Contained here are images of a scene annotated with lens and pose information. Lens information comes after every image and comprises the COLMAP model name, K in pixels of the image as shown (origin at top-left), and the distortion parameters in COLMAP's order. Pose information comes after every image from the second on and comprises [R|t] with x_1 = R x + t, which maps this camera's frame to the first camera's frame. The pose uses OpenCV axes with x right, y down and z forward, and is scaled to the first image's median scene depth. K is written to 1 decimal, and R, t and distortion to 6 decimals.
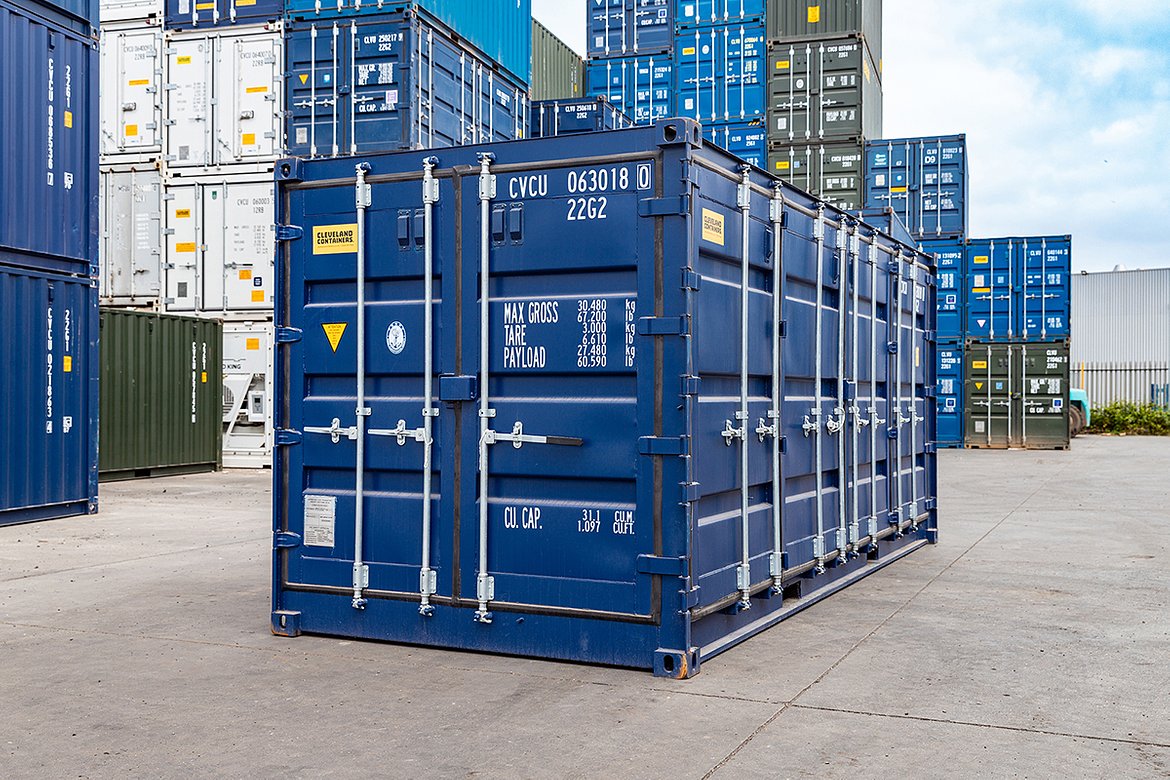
lens RADIAL K [[1254.8, 0, 589.1], [0, 1254.8, 393.1], [0, 0, 1]] dist [-0.001461, 0.028582]
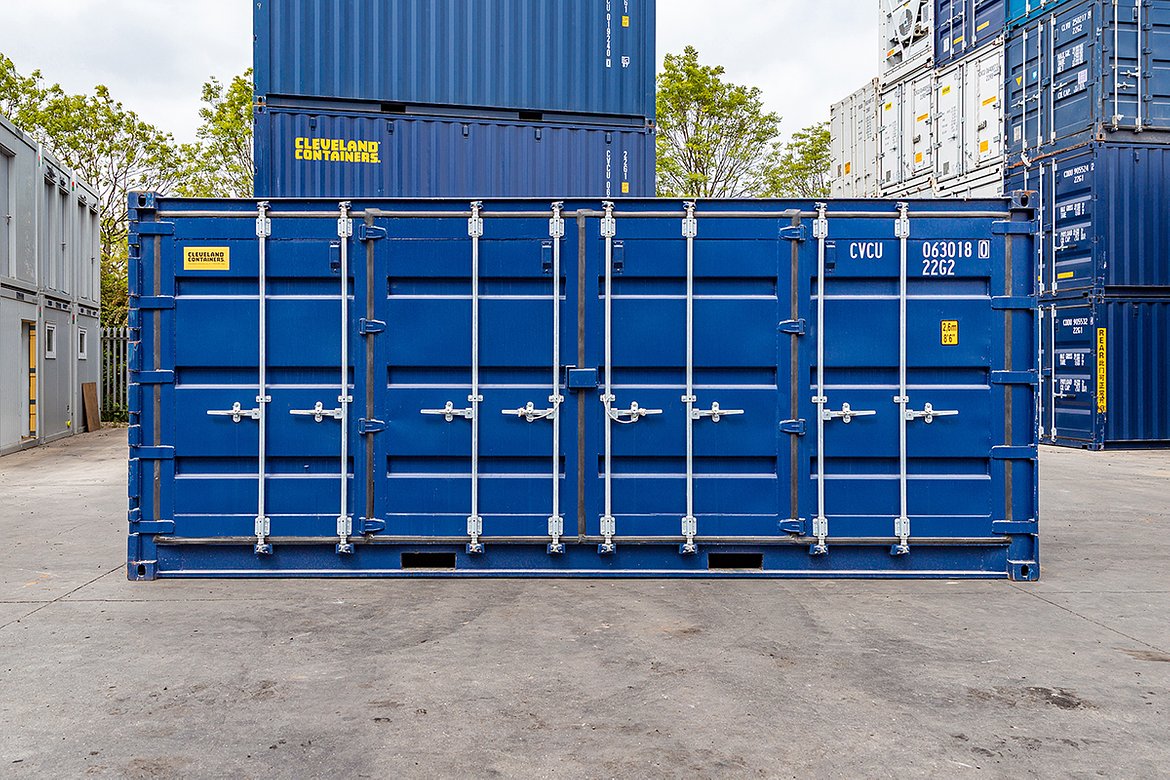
lens RADIAL K [[958.7, 0, 547.3], [0, 958.7, 374.4], [0, 0, 1]] dist [-0.002318, 0.000933]
pose [[0.438906, 0.001532, -0.898532, 0.335163], [0.010638, 0.999920, 0.006901, -0.006270], [0.898470, -0.012588, 0.438854, 0.262780]]
